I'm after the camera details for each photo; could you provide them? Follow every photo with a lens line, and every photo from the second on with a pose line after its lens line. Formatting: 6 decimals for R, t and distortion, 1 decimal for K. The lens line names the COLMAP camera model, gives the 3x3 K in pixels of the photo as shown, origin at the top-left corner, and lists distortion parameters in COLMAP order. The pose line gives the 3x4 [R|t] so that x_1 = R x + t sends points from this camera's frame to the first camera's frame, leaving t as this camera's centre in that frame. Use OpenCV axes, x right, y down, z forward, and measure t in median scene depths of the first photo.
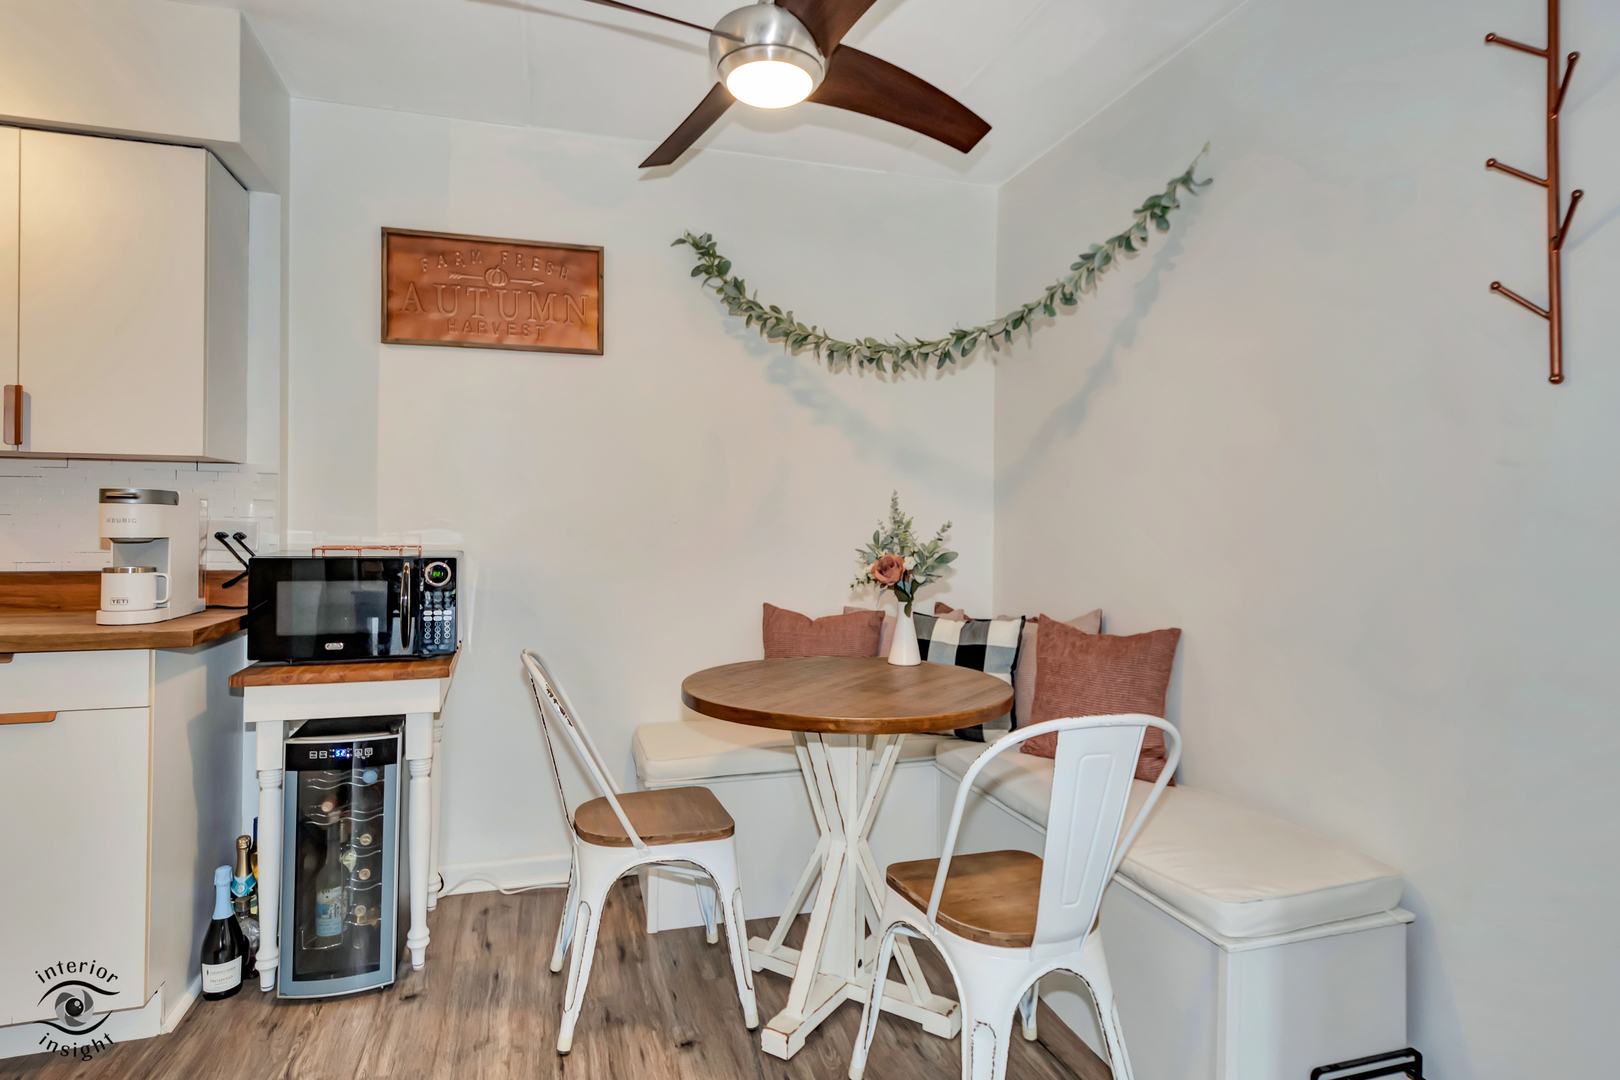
lens RADIAL K [[874.4, 0, 812.2], [0, 874.4, 514.1], [0, 0, 1]] dist [-0.000831, -0.000091]
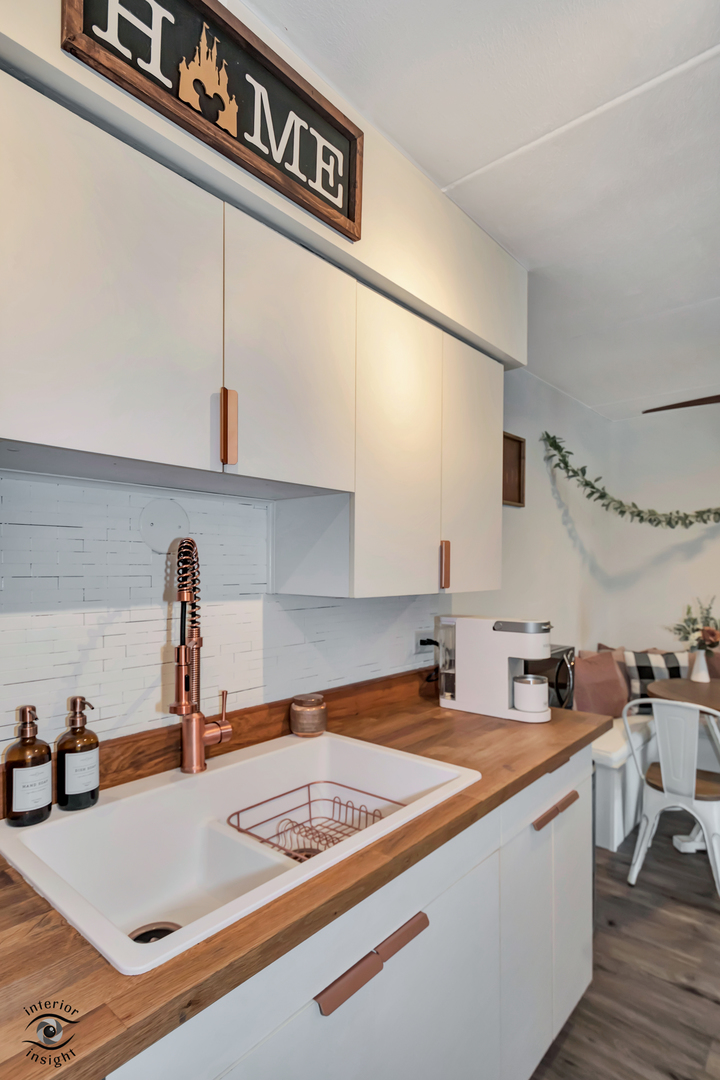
lens RADIAL K [[563.1, 0, 359.9], [0, 563.1, 572.9], [0, 0, 1]] dist [0.011620, -0.000455]
pose [[0.850274, -0.009711, 0.526251, -1.311690], [-0.000332, 0.999820, 0.018986, -0.103746], [-0.526340, -0.016319, 0.850118, 0.345821]]
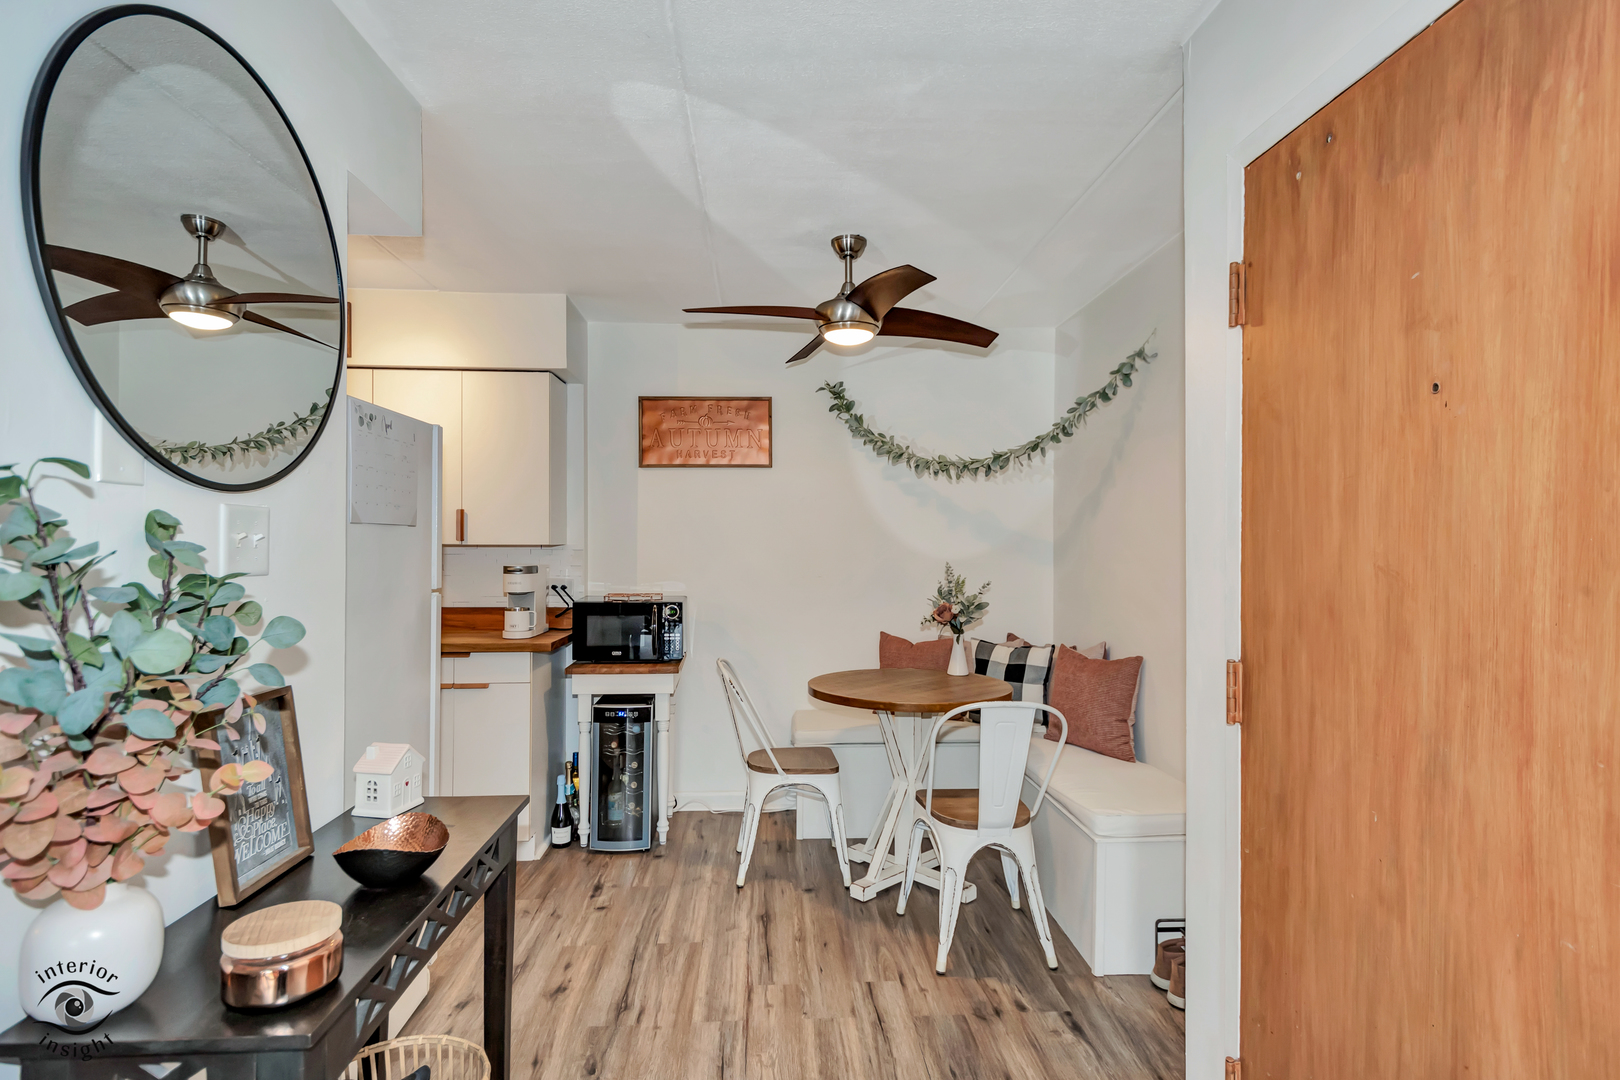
lens RADIAL K [[826.7, 0, 810.0], [0, 826.7, 540.0], [0, 0, 1]] dist [0.002999, -0.001595]
pose [[0.971201, -0.005878, -0.238191, 0.213611], [0.006694, 0.999974, 0.002617, -0.073775], [0.238169, -0.004136, 0.971215, -0.490924]]
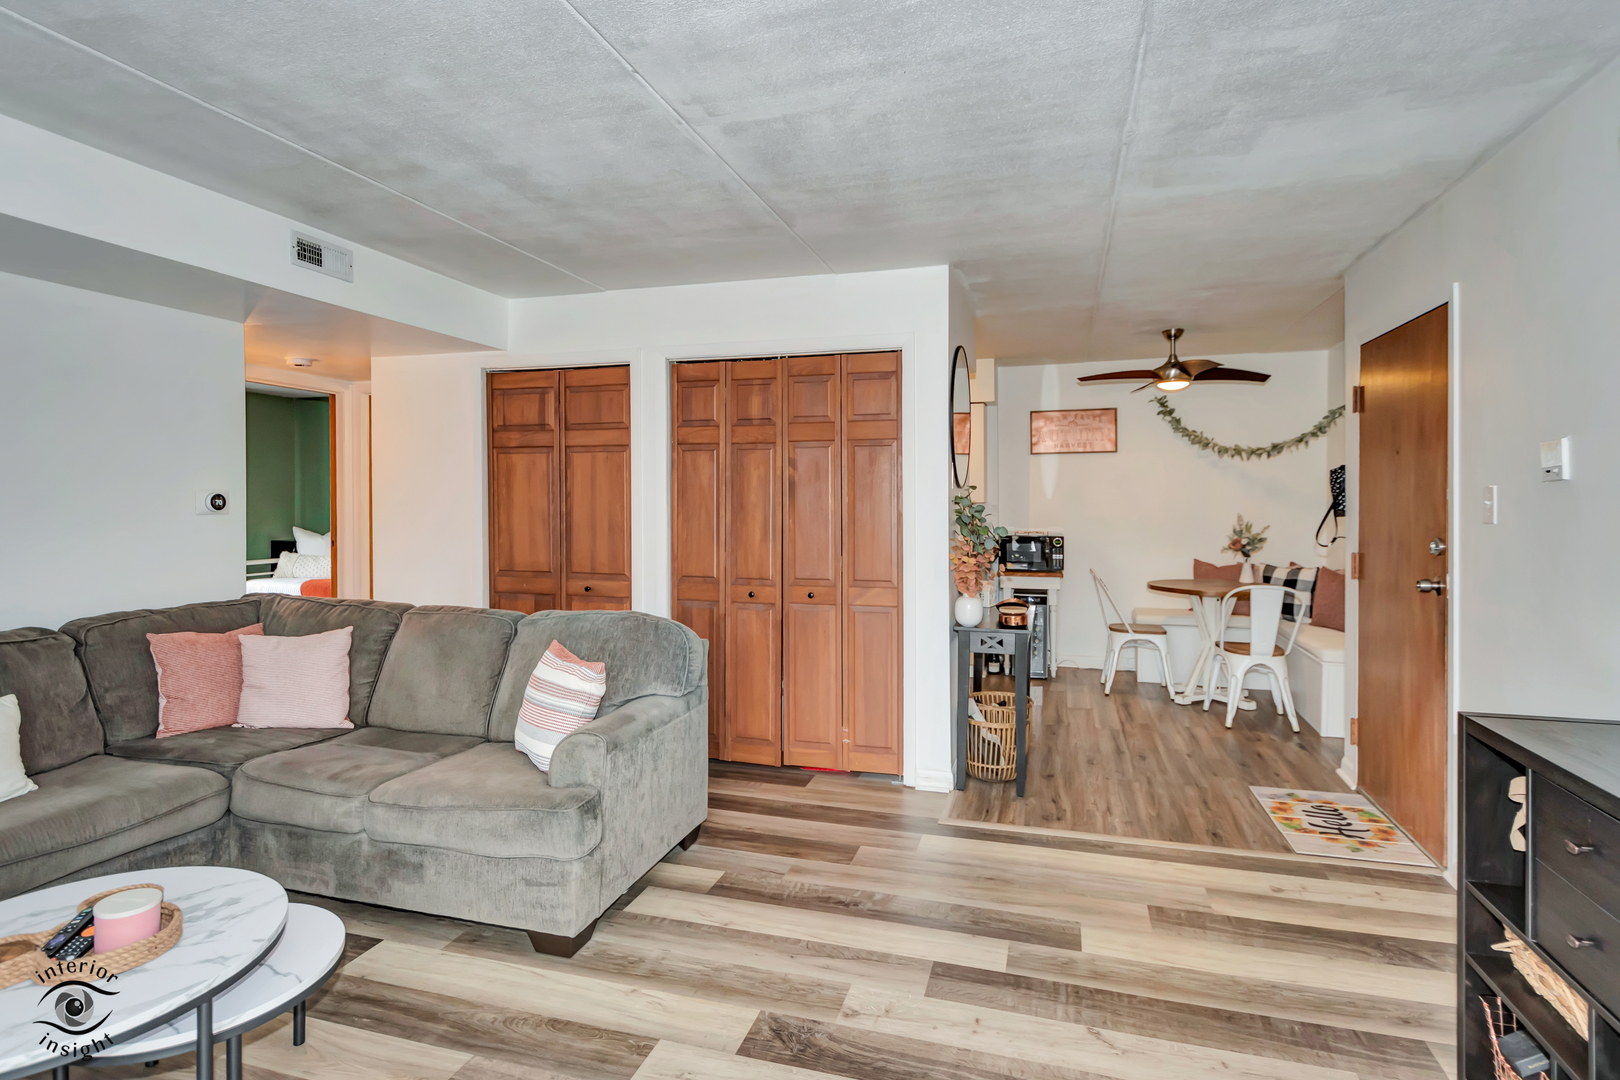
lens RADIAL K [[844.6, 0, 806.2], [0, 844.6, 502.3], [0, 0, 1]] dist [0.011620, -0.000455]
pose [[0.831282, -0.006549, -0.555812, 0.428032], [0.014181, 0.999855, 0.009428, -0.100235], [0.555670, -0.015720, 0.831254, -1.768429]]
